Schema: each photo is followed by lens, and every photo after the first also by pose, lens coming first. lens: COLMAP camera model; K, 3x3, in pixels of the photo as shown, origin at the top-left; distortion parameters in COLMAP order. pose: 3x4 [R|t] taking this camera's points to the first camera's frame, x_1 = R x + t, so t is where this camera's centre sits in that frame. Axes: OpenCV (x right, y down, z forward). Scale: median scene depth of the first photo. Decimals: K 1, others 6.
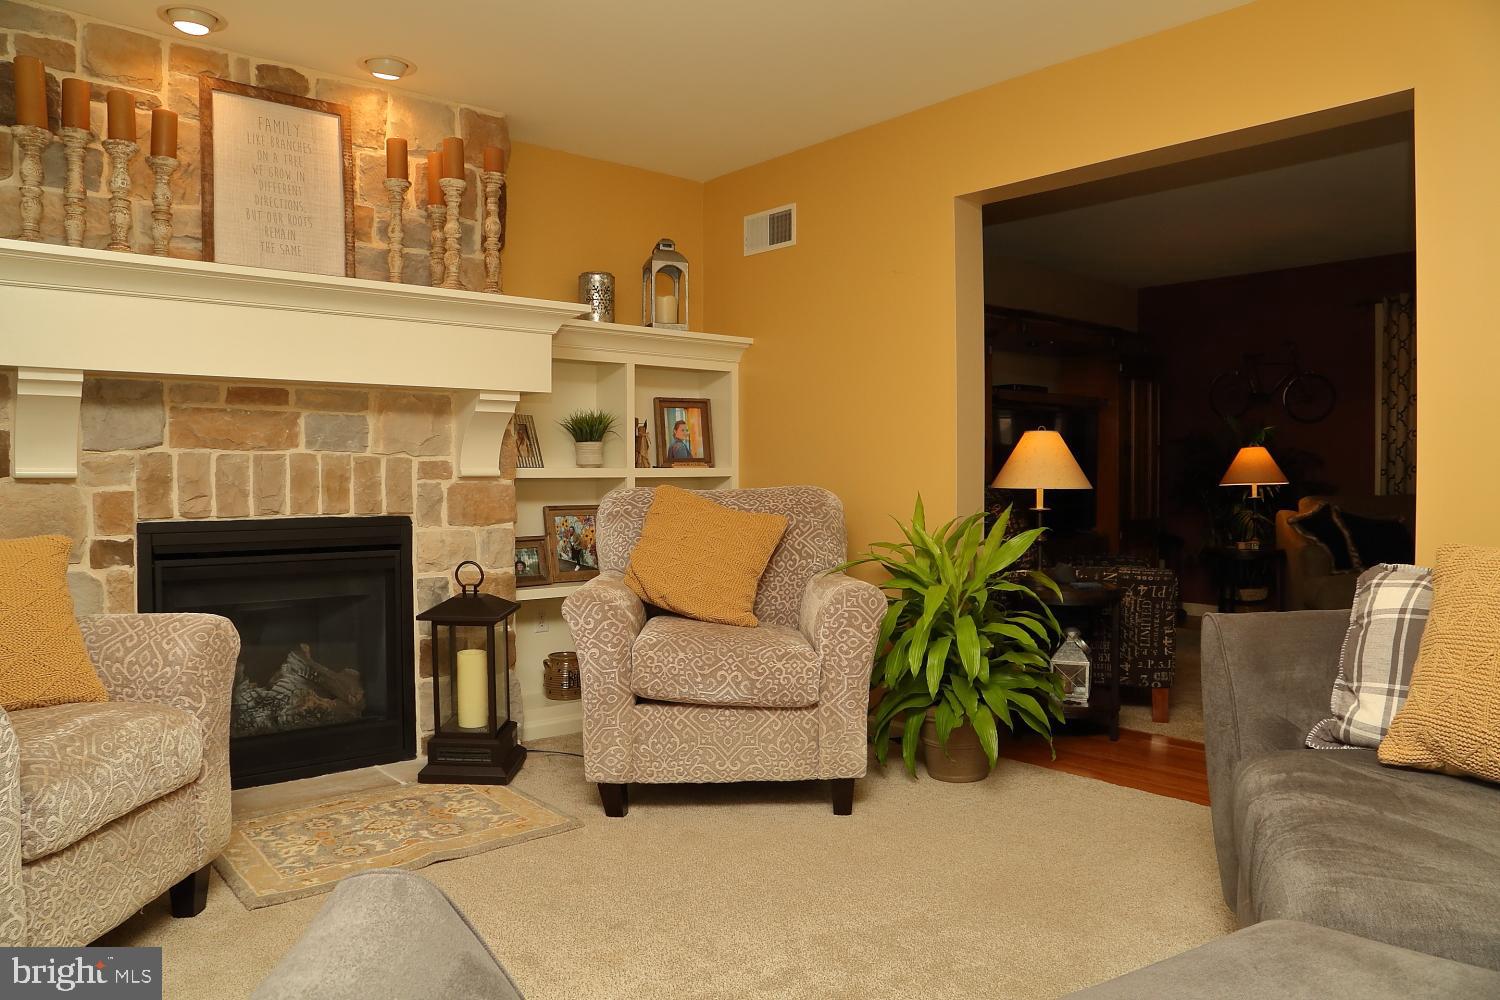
lens RADIAL K [[1010.6, 0, 719.9], [0, 1010.6, 494.1], [0, 0, 1]] dist [-0.114633, 0.071776]
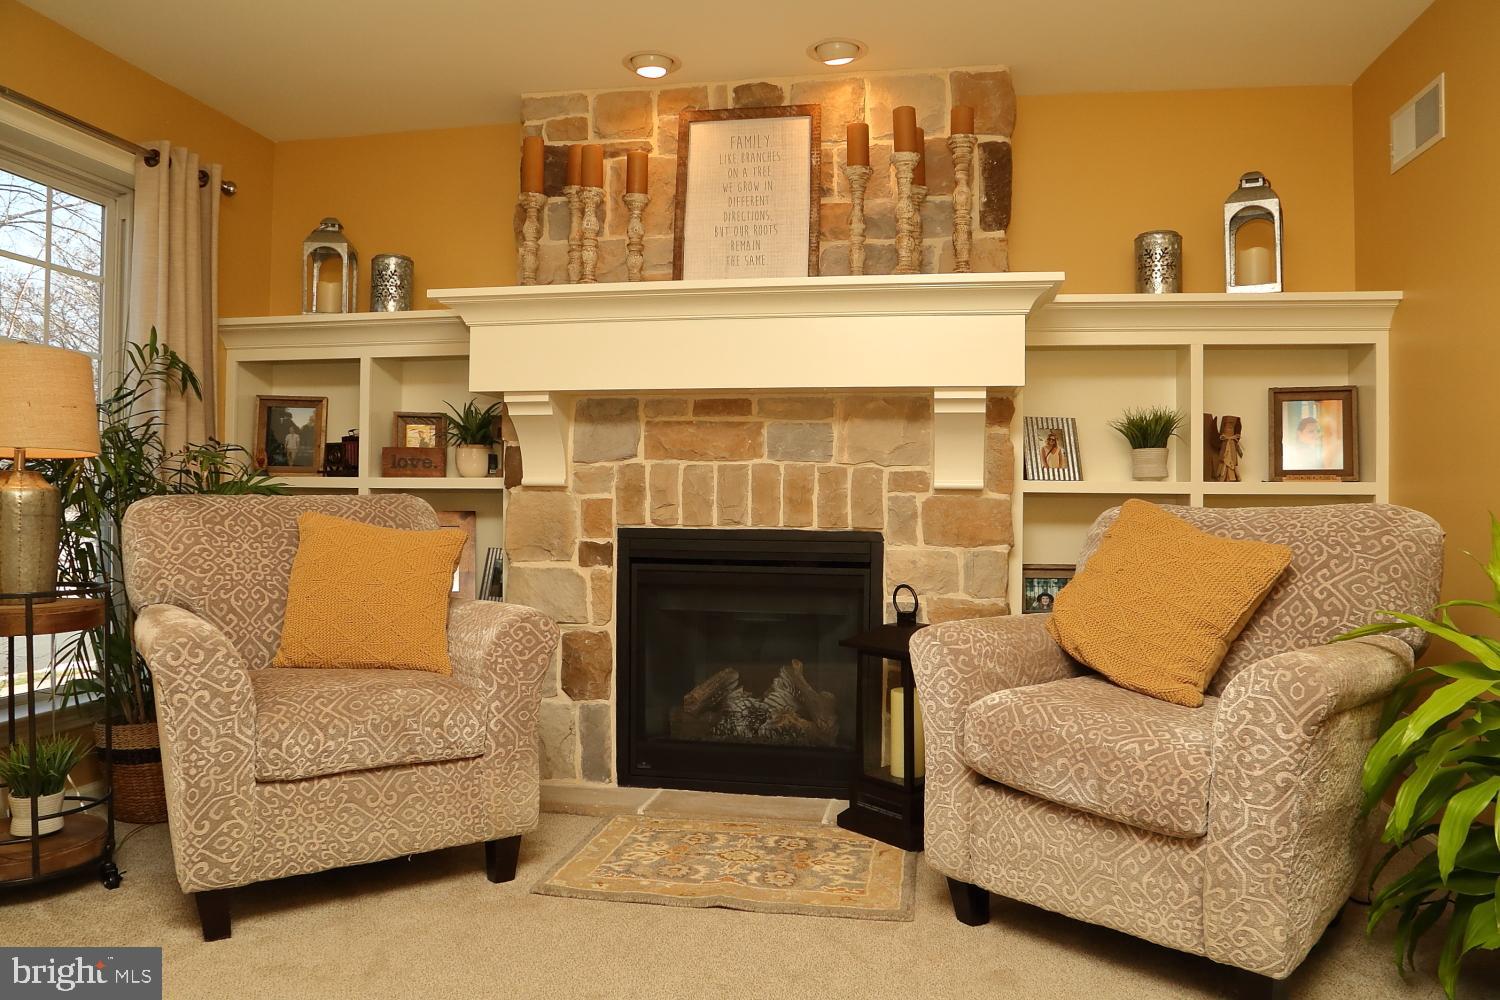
lens RADIAL K [[1029.6, 0, 750.0], [0, 1029.6, 500.0], [0, 0, 1]] dist [-0.125797, 0.067852]
pose [[0.648320, 0.004898, -0.761352, 0.356494], [-0.026383, 0.999523, -0.016036, 0.012003], [0.760911, 0.030483, 0.648140, 0.338924]]
